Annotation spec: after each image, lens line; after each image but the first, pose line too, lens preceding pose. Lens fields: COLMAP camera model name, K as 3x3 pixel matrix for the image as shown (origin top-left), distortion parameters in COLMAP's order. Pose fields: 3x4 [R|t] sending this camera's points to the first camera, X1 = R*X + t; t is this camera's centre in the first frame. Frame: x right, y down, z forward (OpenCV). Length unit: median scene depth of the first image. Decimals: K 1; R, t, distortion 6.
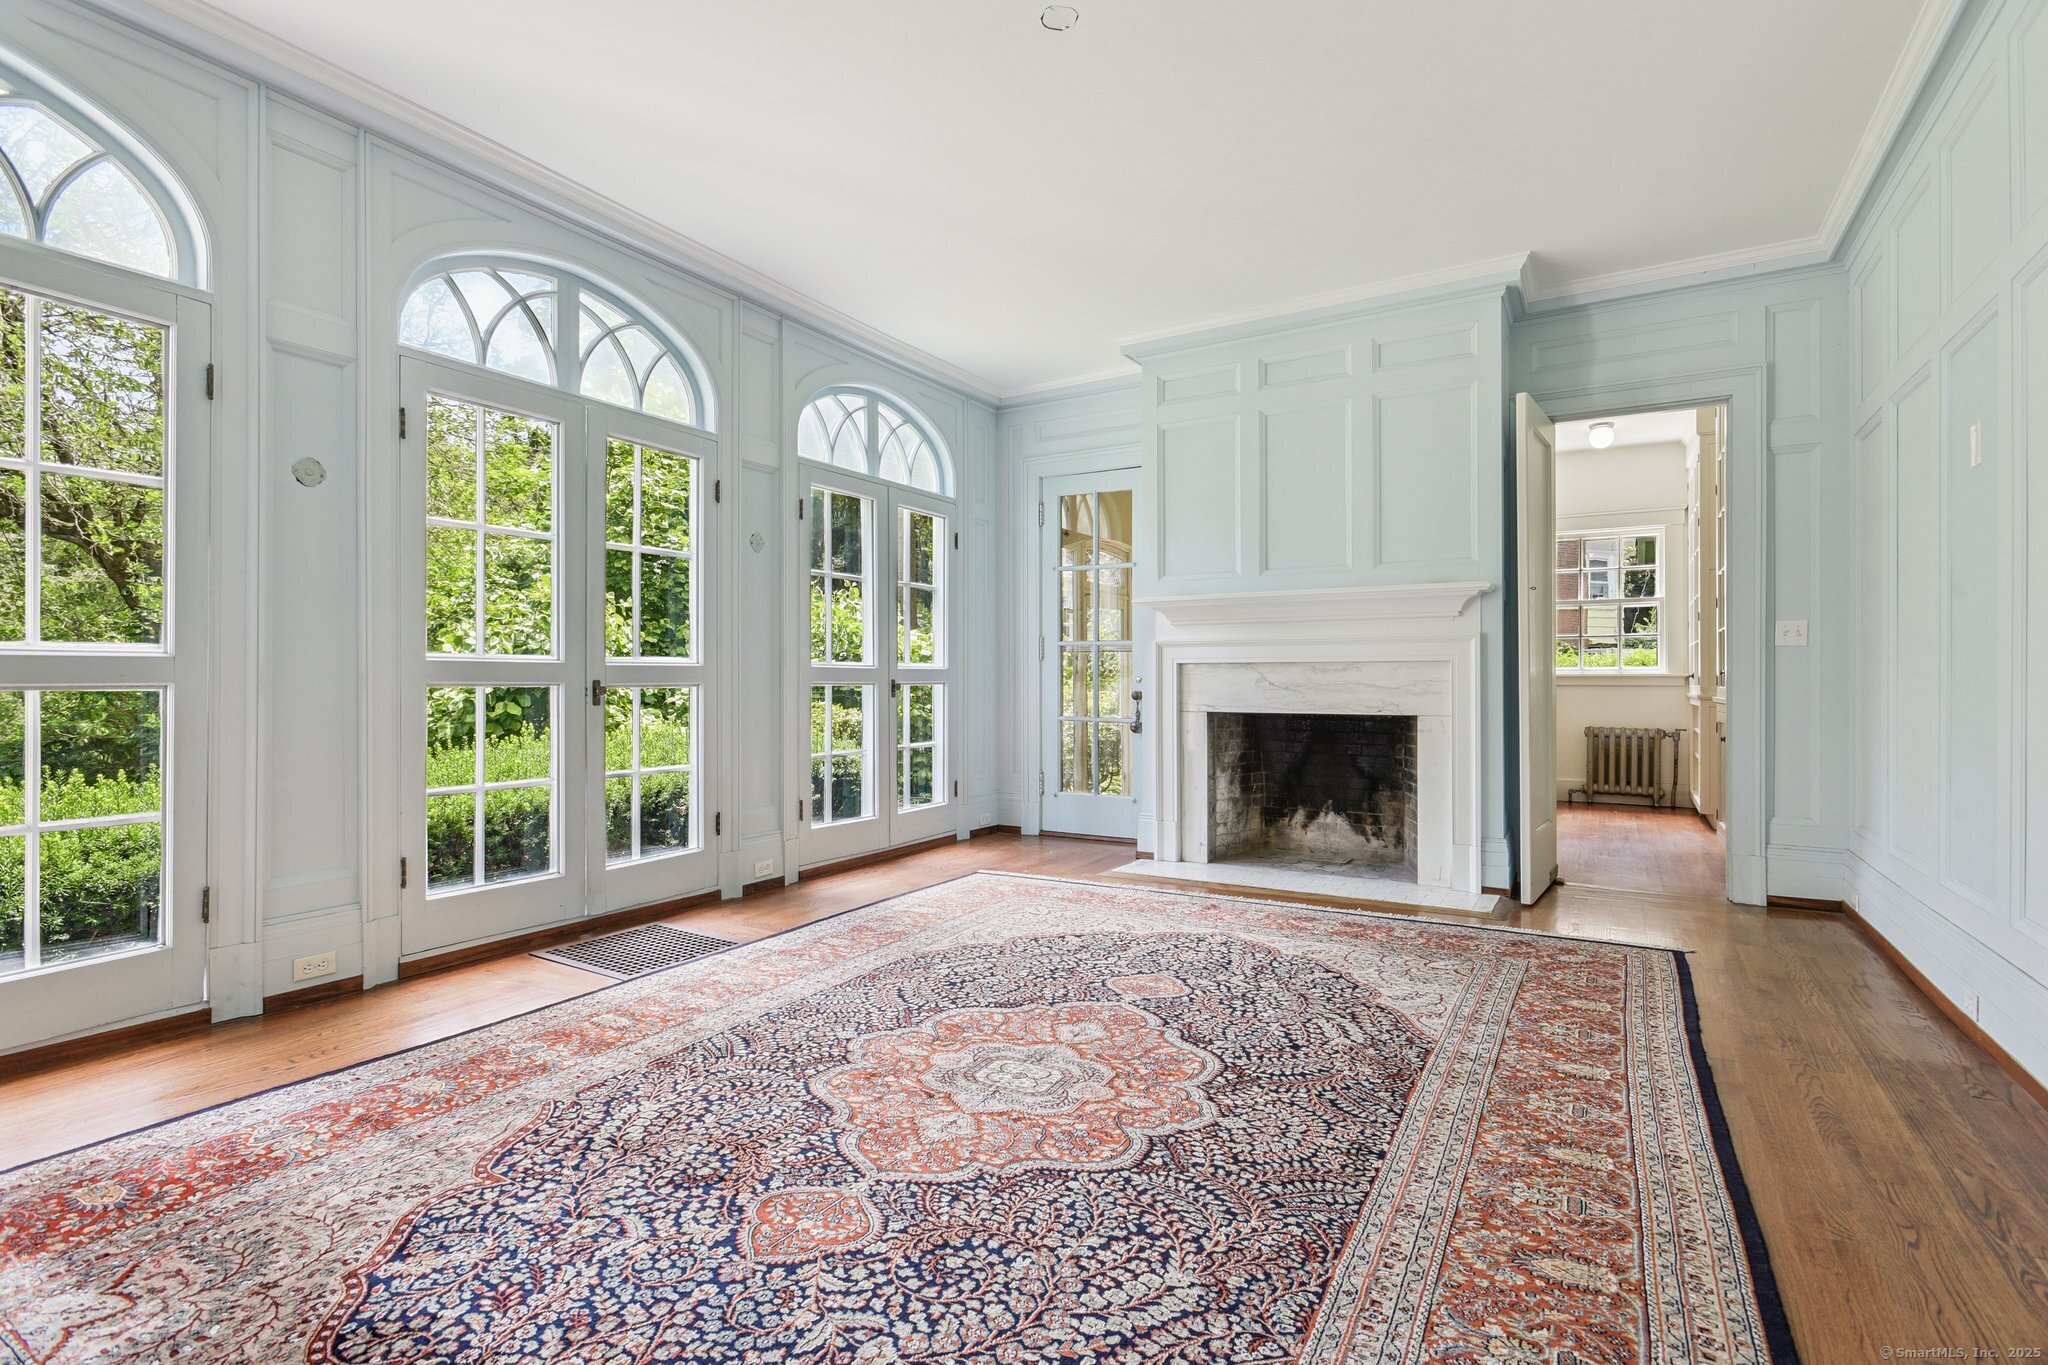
lens RADIAL K [[966.9, 0, 1033.1], [0, 966.9, 696.6], [0, 0, 1]] dist [-0.006032, 0.002820]
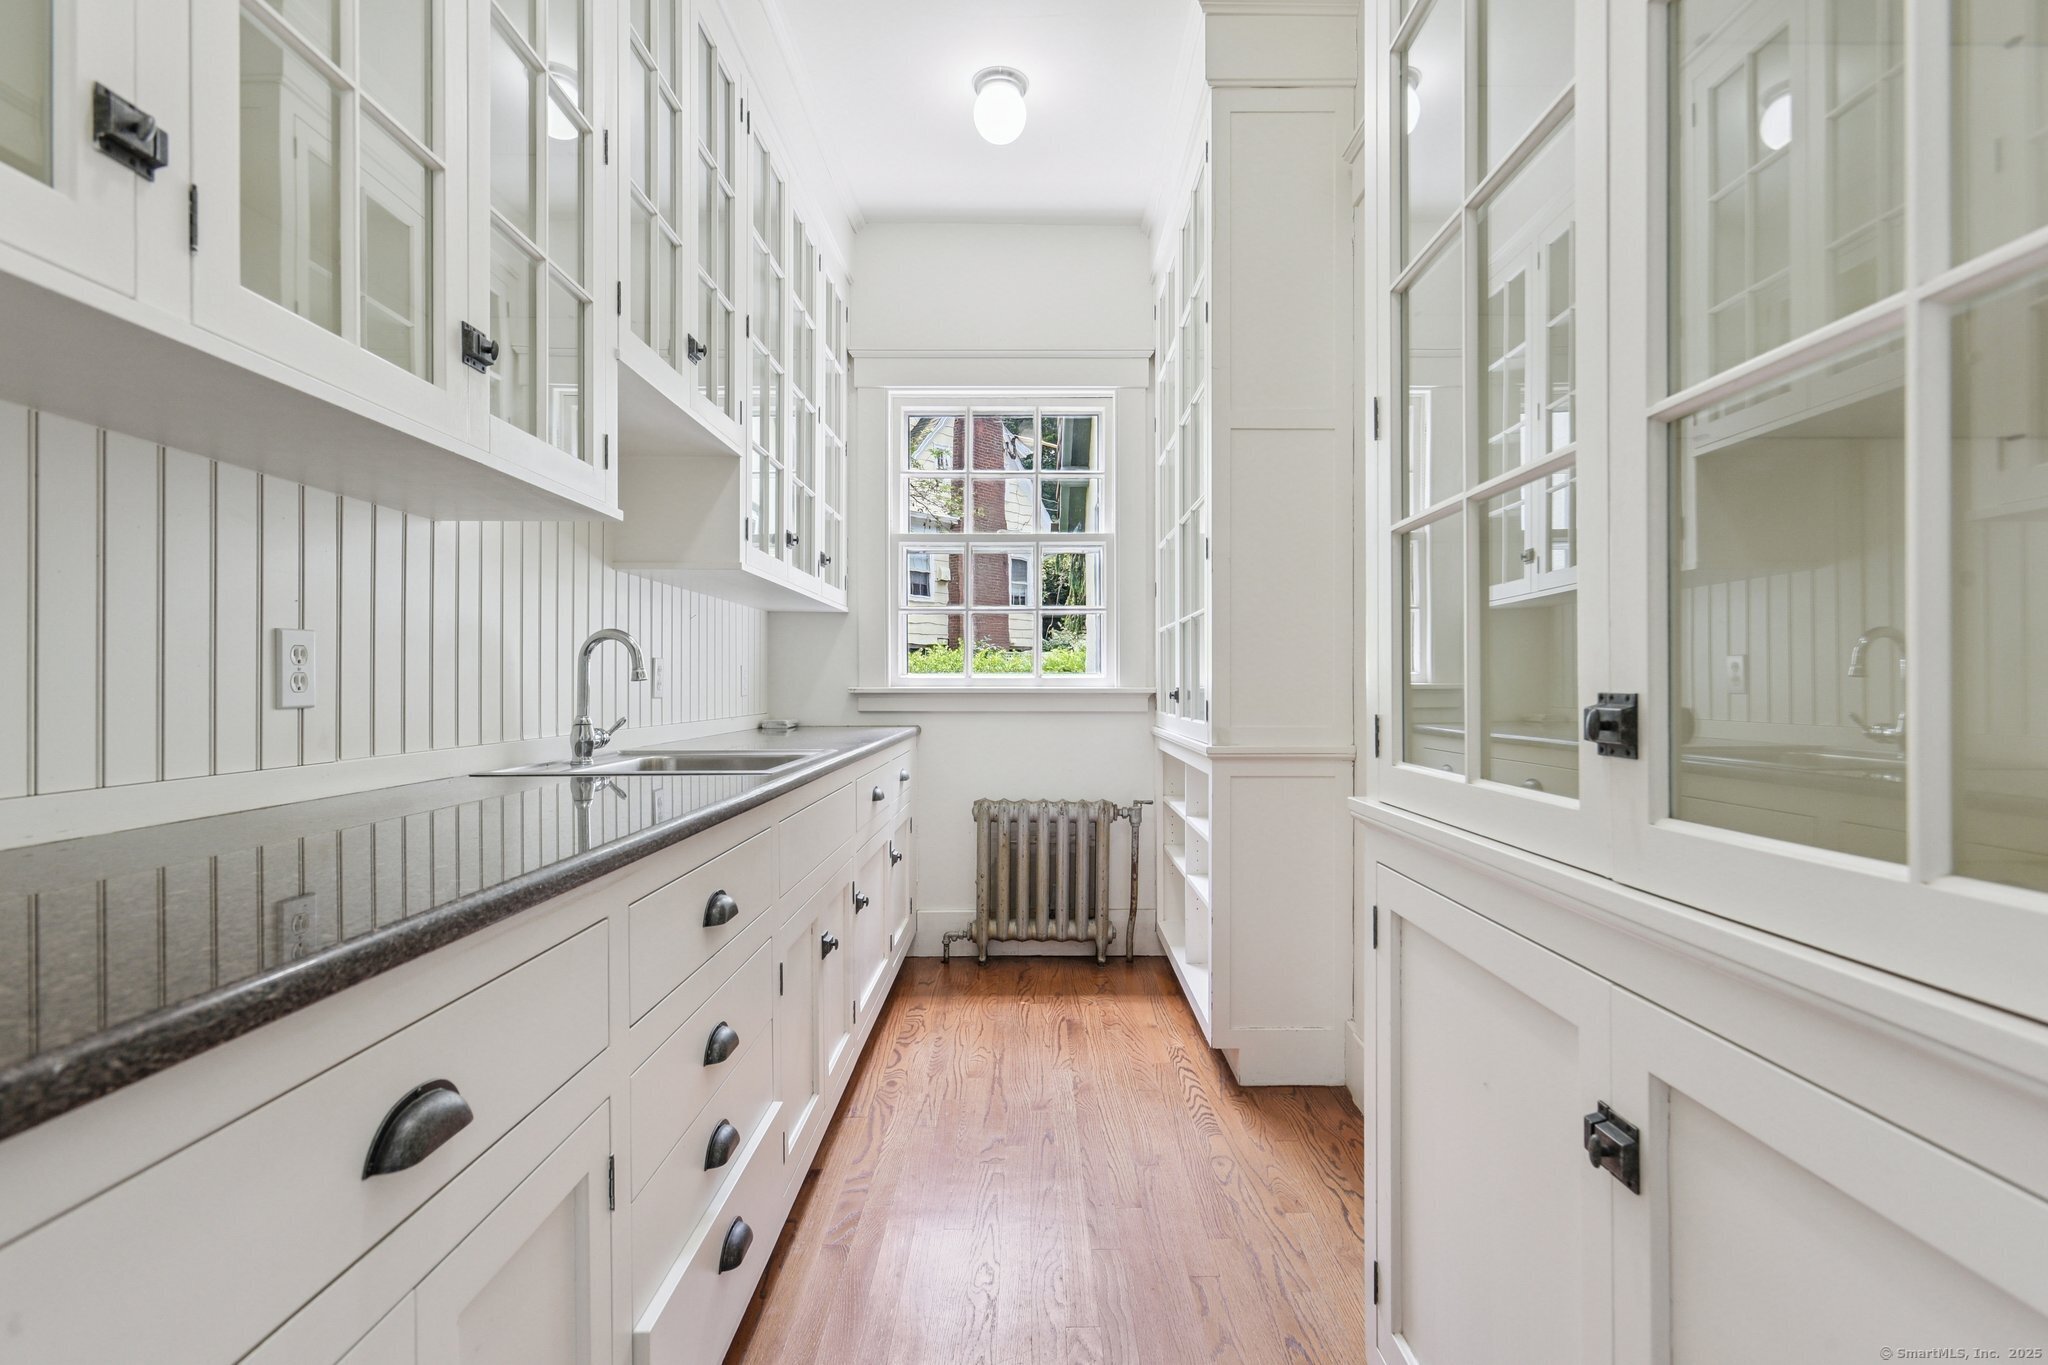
lens RADIAL K [[966.9, 0, 1023.8], [0, 966.9, 687.2], [0, 0, 1]] dist [-0.006032, 0.002820]
pose [[0.862155, 0.005051, 0.506619, 0.363245], [0.000884, 0.999934, -0.011474, -0.018548], [-0.506643, 0.010341, 0.862094, 0.595910]]
